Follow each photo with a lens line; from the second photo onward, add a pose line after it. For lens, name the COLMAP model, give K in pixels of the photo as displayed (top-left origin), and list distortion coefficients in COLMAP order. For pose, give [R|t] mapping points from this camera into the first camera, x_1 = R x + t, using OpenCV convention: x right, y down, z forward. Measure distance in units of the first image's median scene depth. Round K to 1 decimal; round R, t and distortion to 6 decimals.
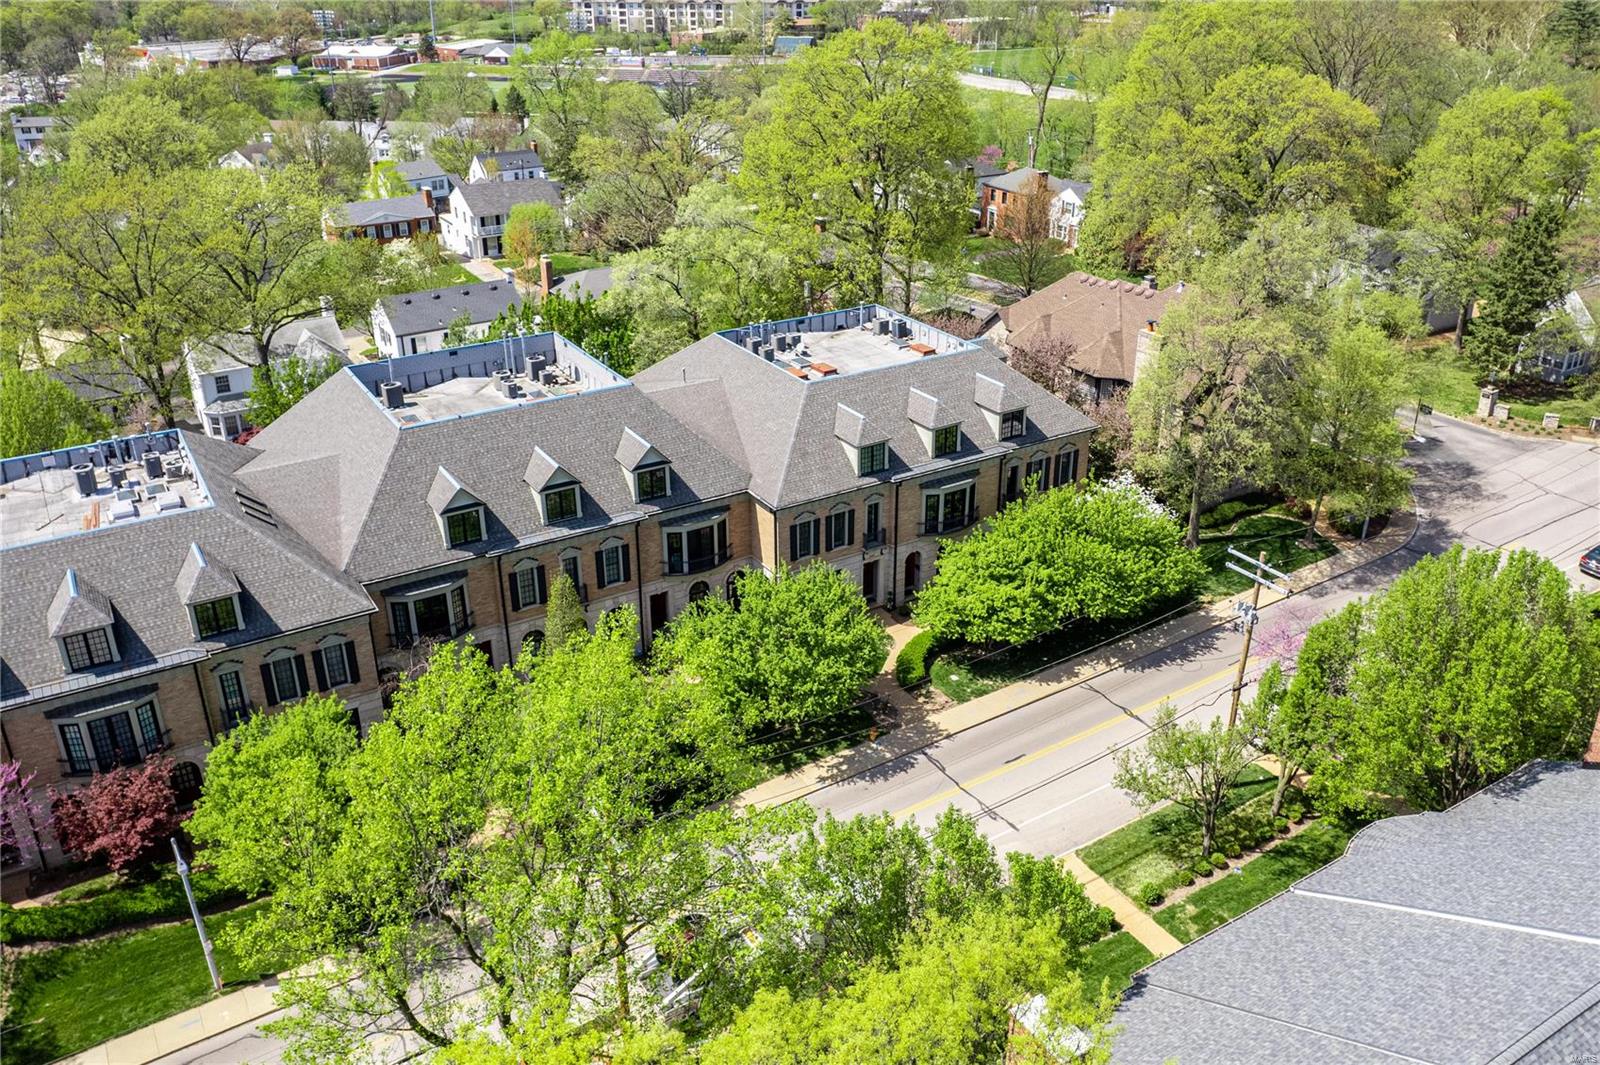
lens RADIAL K [[1264.4, 0, 800.0], [0, 1264.4, 532.5], [0, 0, 1]] dist [-0.032799, -0.002898]
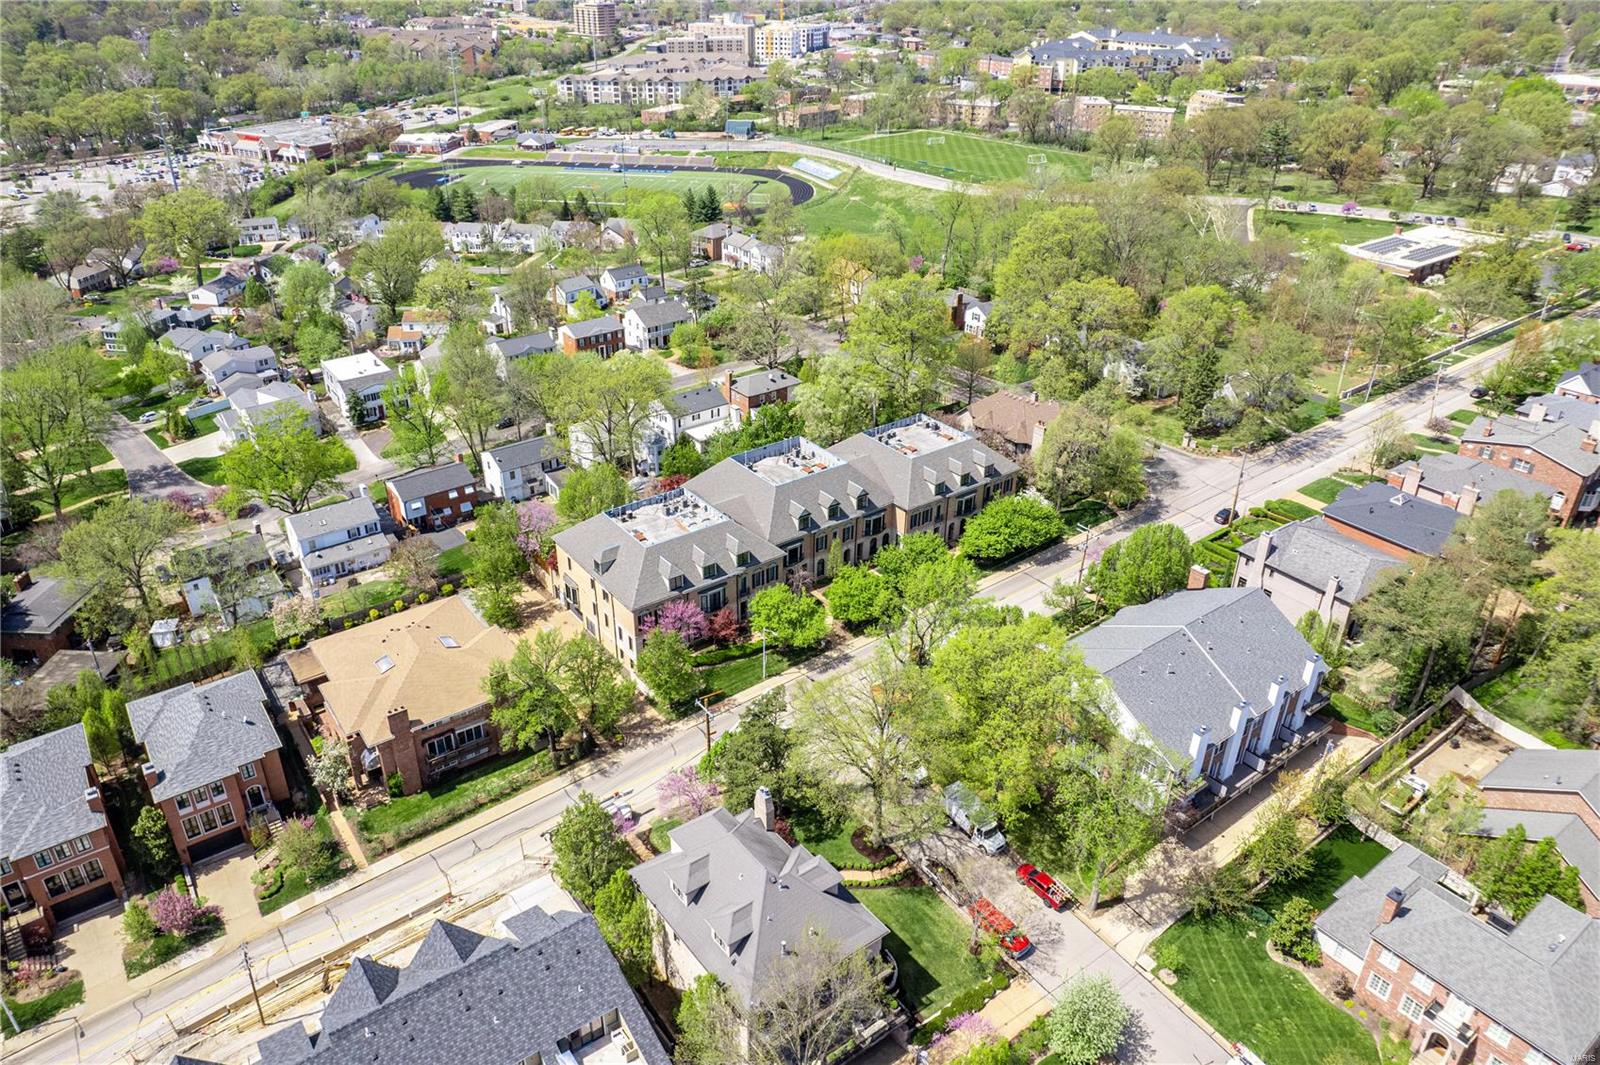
lens RADIAL K [[1028.3, 0, 749.8], [0, 1028.3, 536.8], [0, 0, 1]] dist [-0.004653, -0.001161]
pose [[0.998340, -0.034280, 0.046282, -0.438168], [0.031078, 0.997186, 0.068216, -0.116959], [-0.048490, -0.066665, 0.996596, -1.107516]]
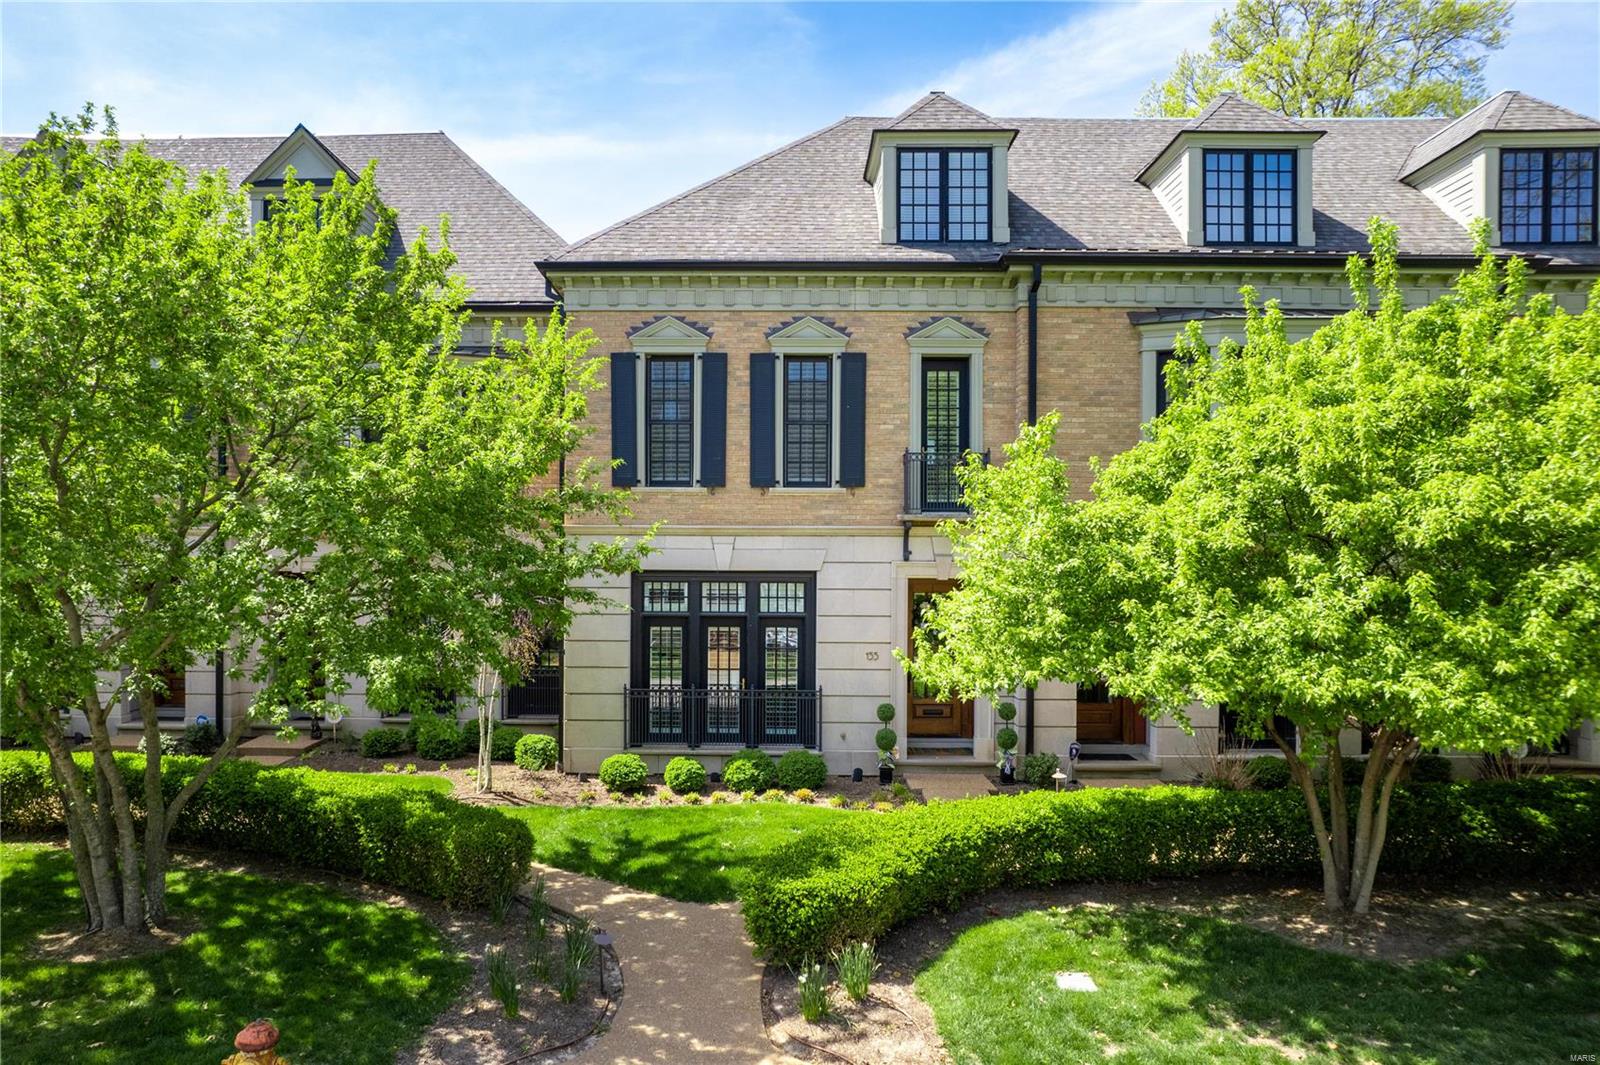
lens RADIAL K [[1114.8, 0, 800.0], [0, 1114.8, 532.5], [0, 0, 1]] dist [-0.002995, -0.000981]
pose [[0.871363, 0.001447, -0.490637, 0.159215], [-0.216827, 0.898183, -0.382431, 0.122812], [0.440129, 0.439619, 0.782957, 0.821542]]
